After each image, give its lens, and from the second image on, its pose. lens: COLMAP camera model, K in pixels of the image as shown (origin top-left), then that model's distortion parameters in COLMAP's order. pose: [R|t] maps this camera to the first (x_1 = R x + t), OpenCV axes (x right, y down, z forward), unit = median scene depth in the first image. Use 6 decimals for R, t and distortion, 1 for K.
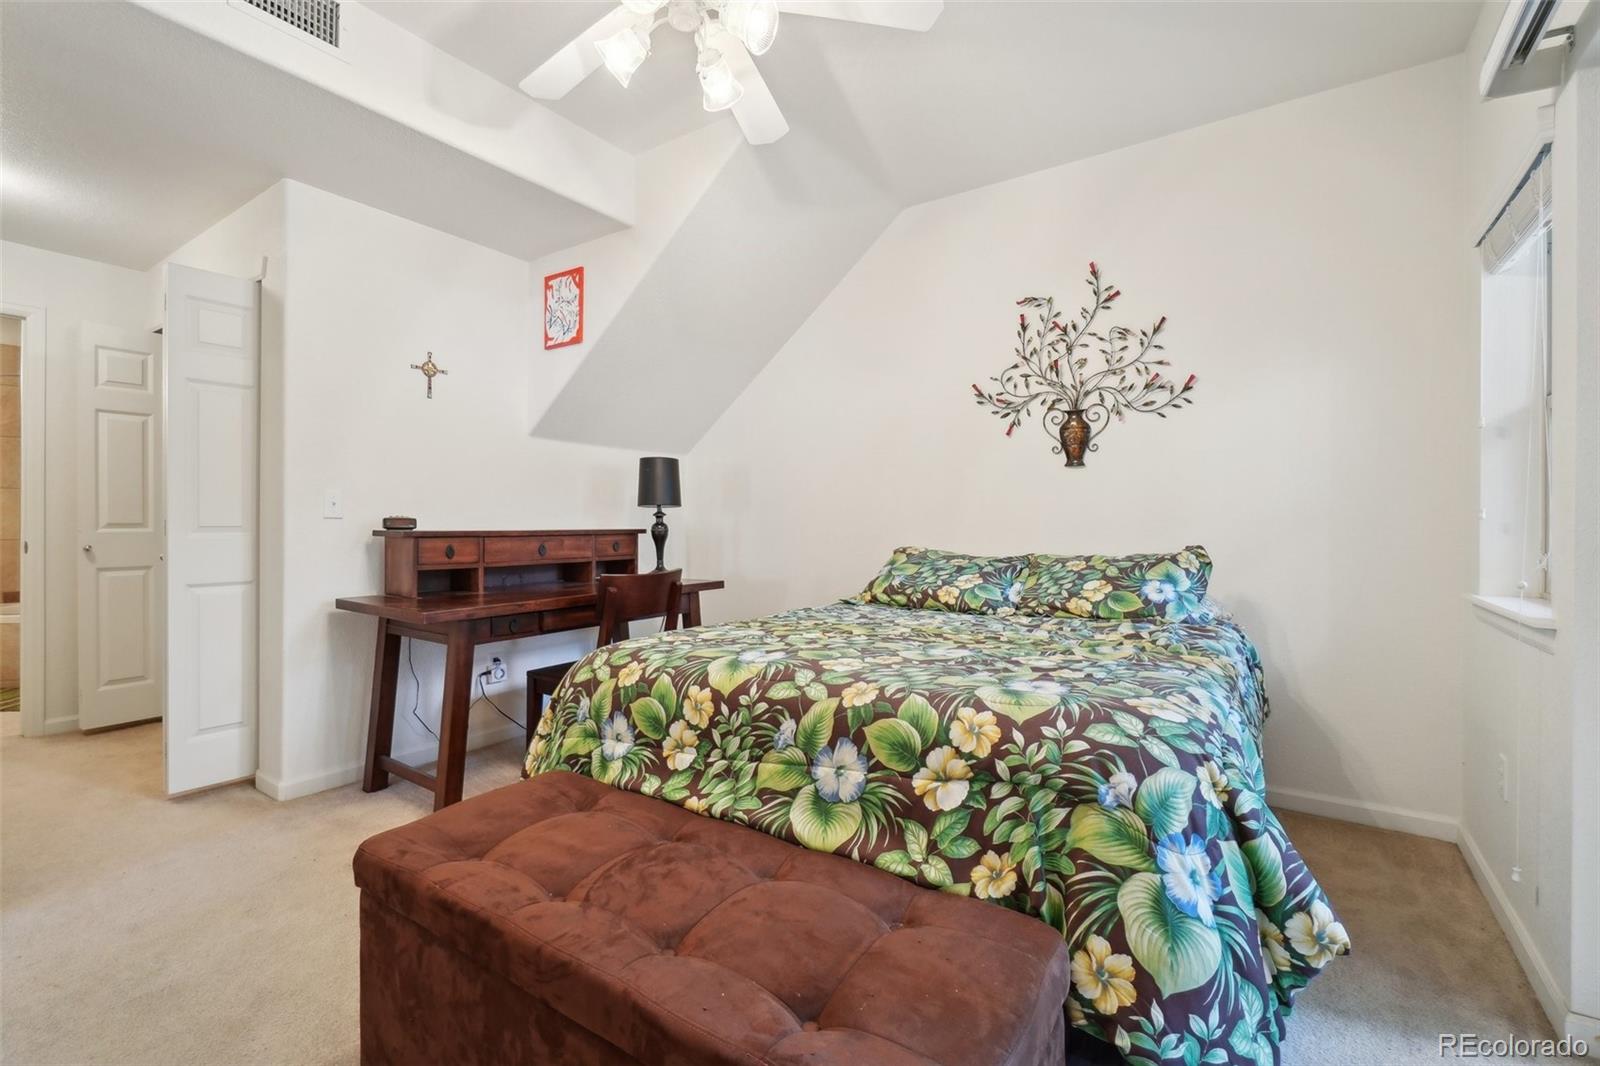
lens RADIAL K [[708.7, 0, 791.9], [0, 708.7, 524.7], [0, 0, 1]] dist [-0.002326, -0.001405]
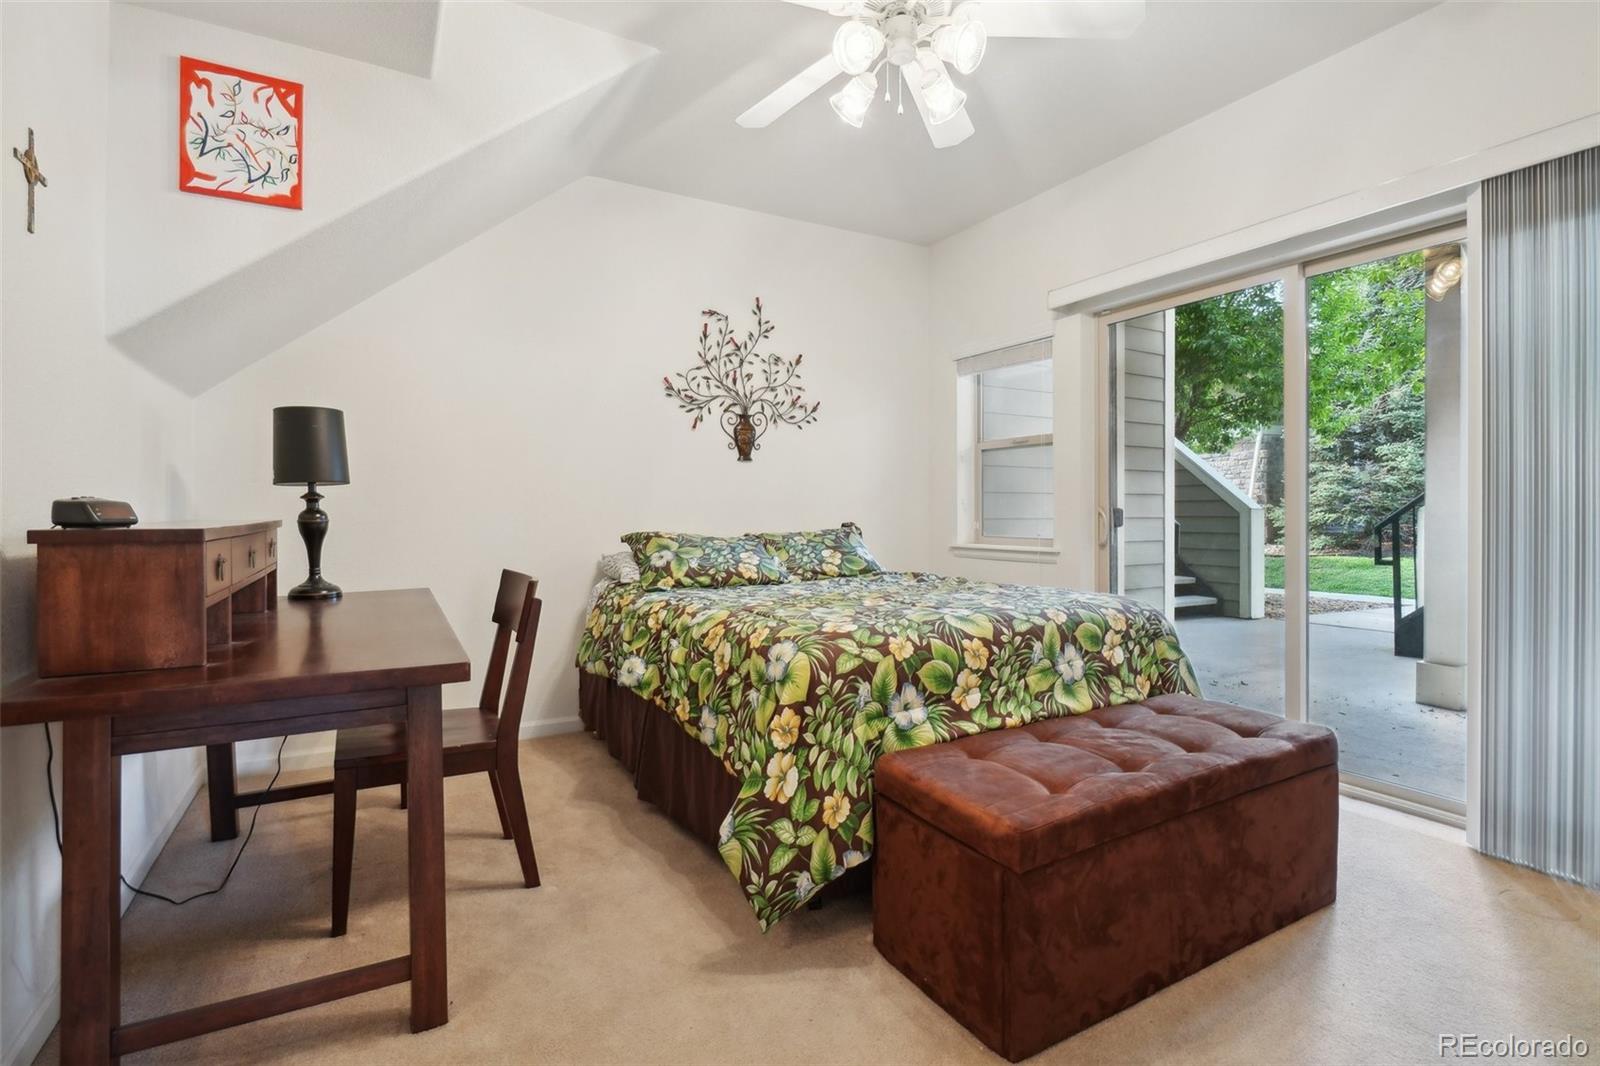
lens RADIAL K [[774.9, 0, 802.0], [0, 774.9, 502.0], [0, 0, 1]] dist [0.001161, -0.001323]
pose [[0.408554, 0.002646, 0.912730, -0.789211], [0.007350, 0.999954, -0.006189, -0.002694], [-0.912705, 0.009237, 0.408516, 0.376835]]
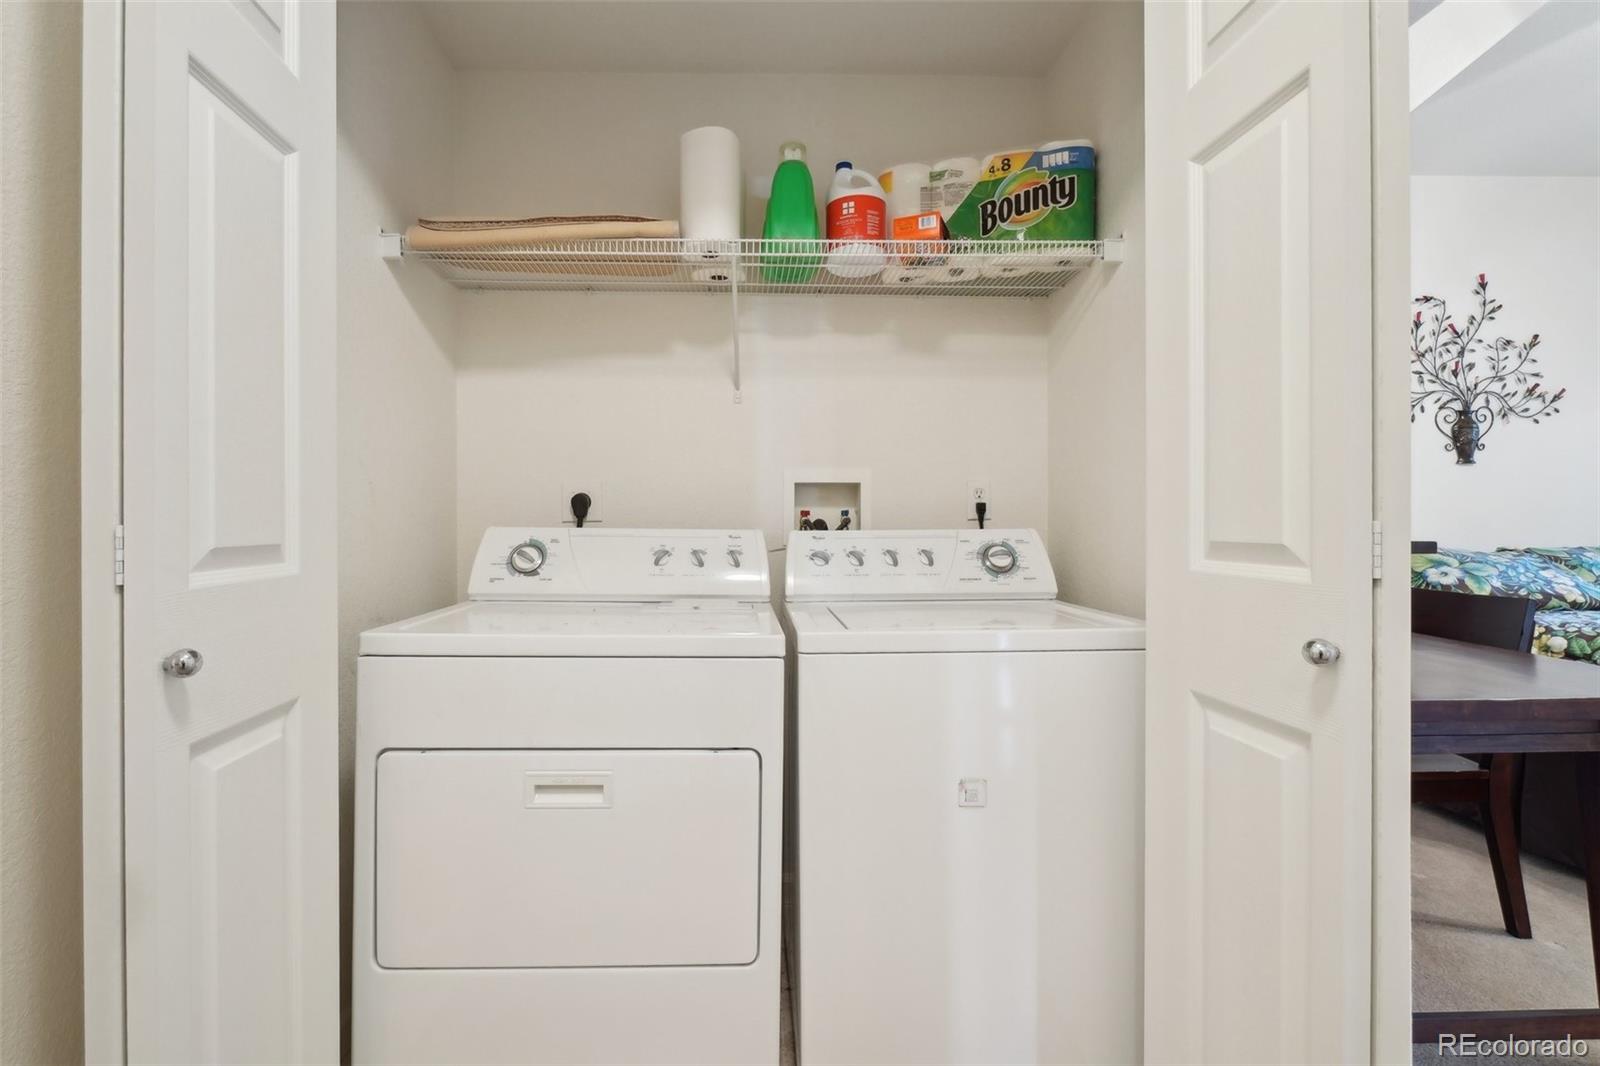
lens RADIAL K [[708.7, 0, 787.1], [0, 708.7, 521.1], [0, 0, 1]] dist [-0.002326, -0.001405]
pose [[0.803460, -0.011337, 0.595250, -1.068312], [0.012053, 0.999924, 0.002776, -0.011616], [-0.595236, 0.004944, 0.803536, 0.772470]]
